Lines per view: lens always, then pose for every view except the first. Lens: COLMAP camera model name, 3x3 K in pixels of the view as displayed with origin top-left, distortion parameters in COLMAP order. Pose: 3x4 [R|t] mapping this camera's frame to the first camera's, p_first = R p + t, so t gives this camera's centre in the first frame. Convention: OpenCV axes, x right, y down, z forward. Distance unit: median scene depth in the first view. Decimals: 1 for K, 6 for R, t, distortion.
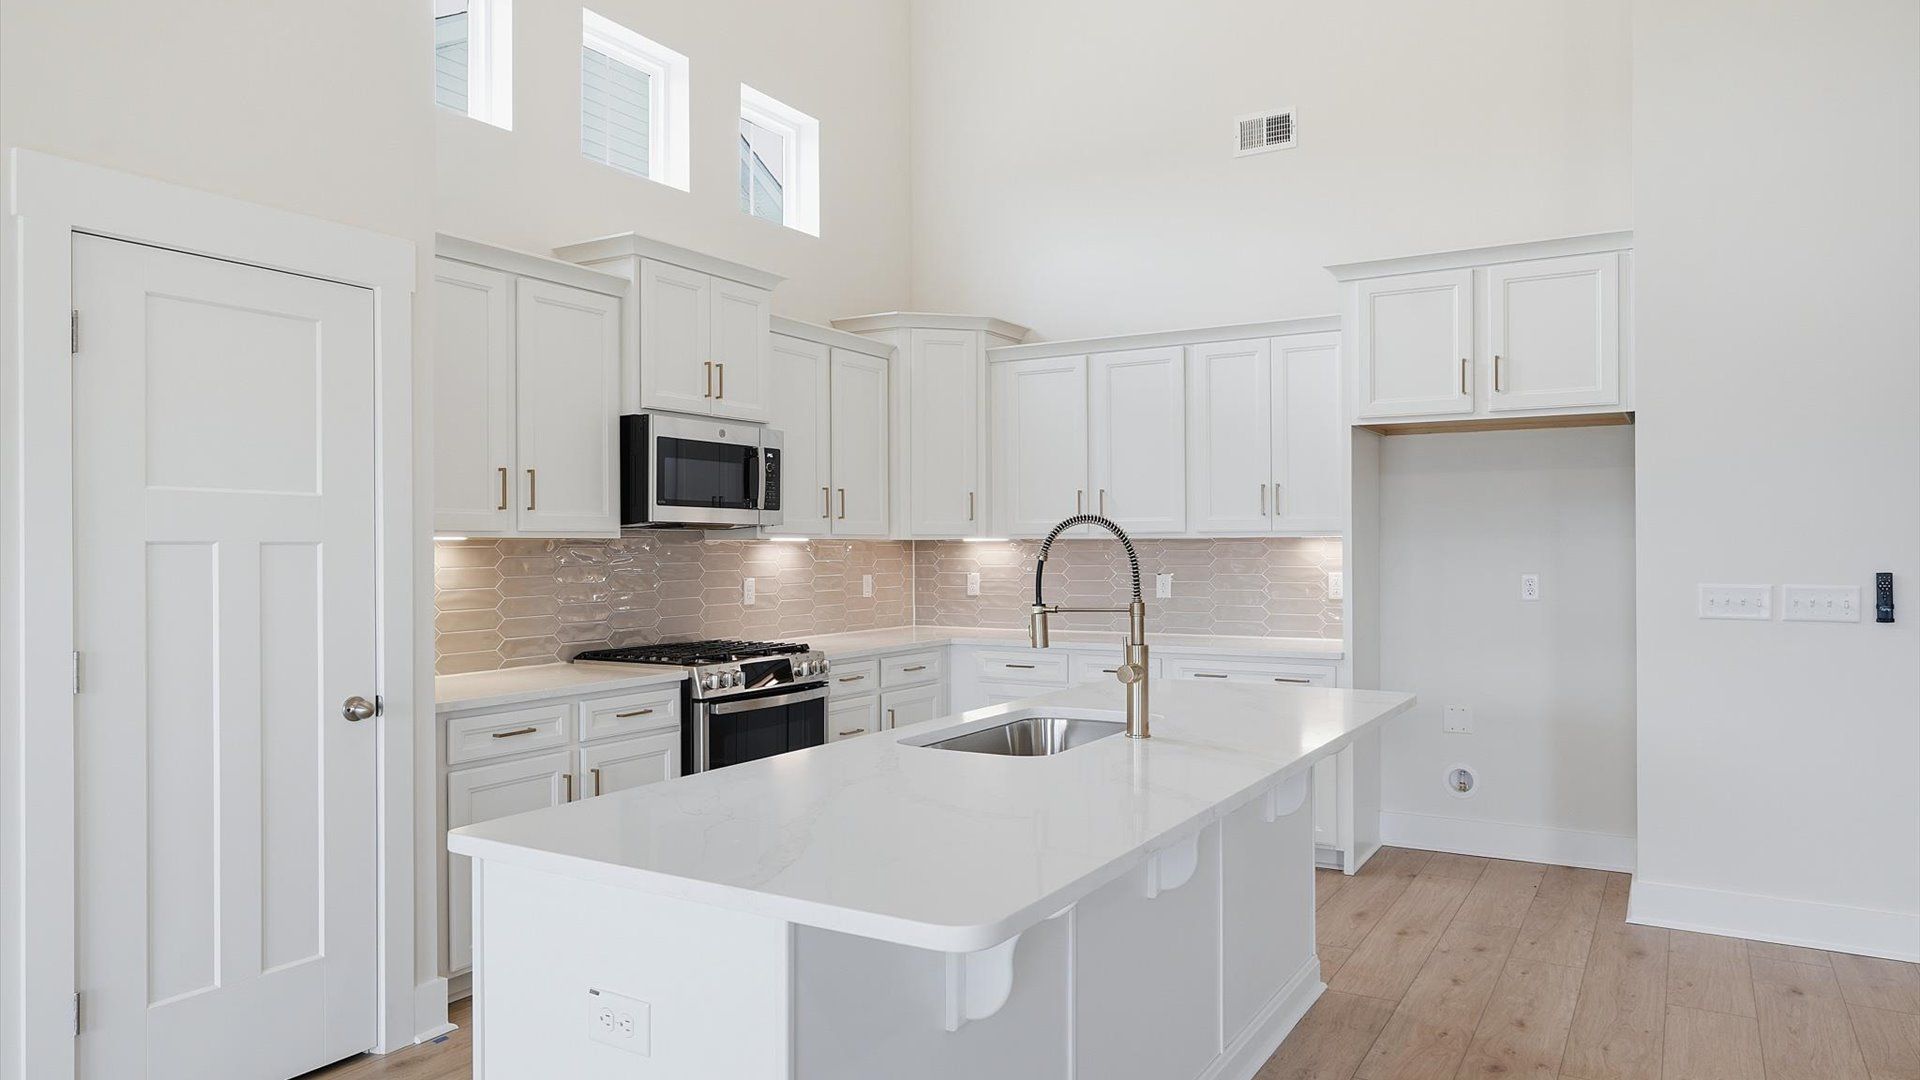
lens RADIAL K [[1223.4, 0, 960.0], [0, 1223.4, 540.0], [0, 0, 1]] dist [-0.003175, 0.031178]
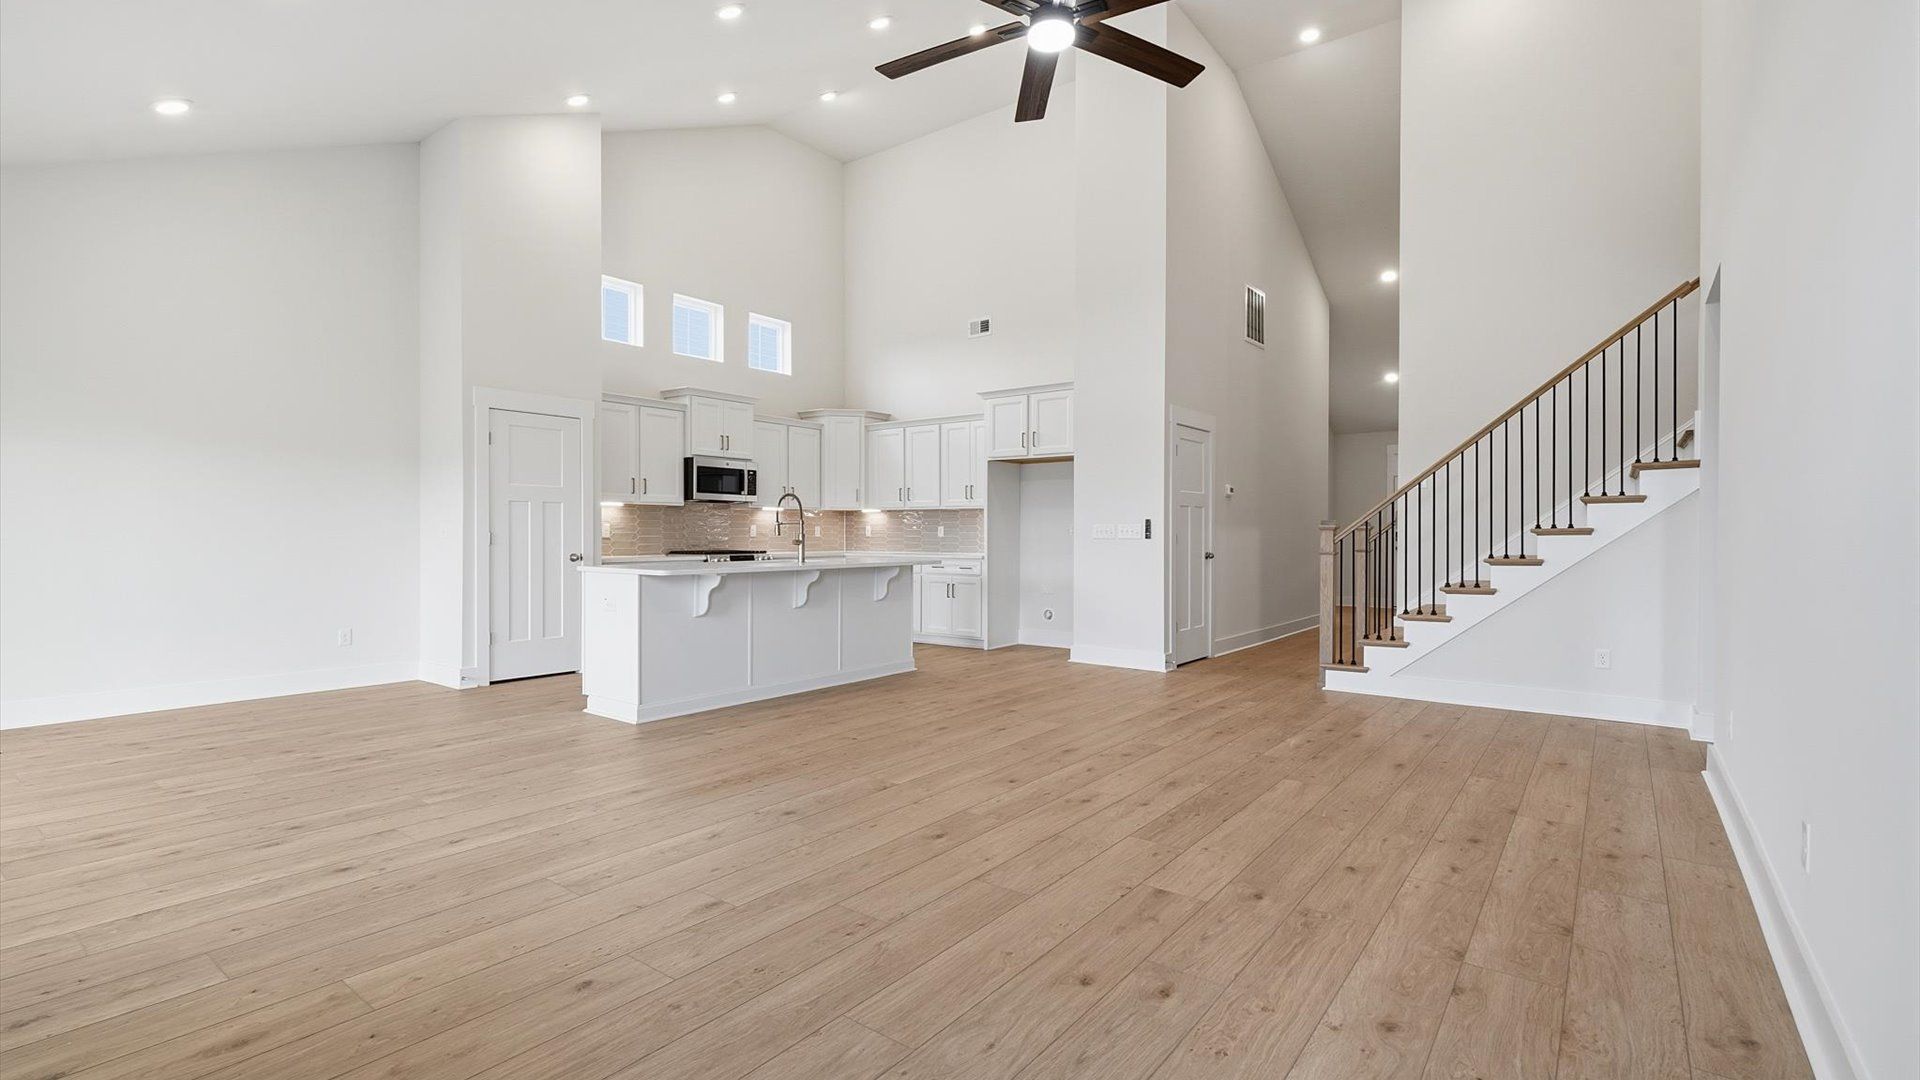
lens RADIAL K [[859.6, 0, 956.7], [0, 859.6, 544.4], [0, 0, 1]] dist [0.003946, -0.001339]
pose [[0.992035, 0.010976, -0.125487, 0.473374], [-0.008638, 0.999779, 0.019157, 0.037132], [0.125670, -0.017921, 0.991910, -0.656010]]
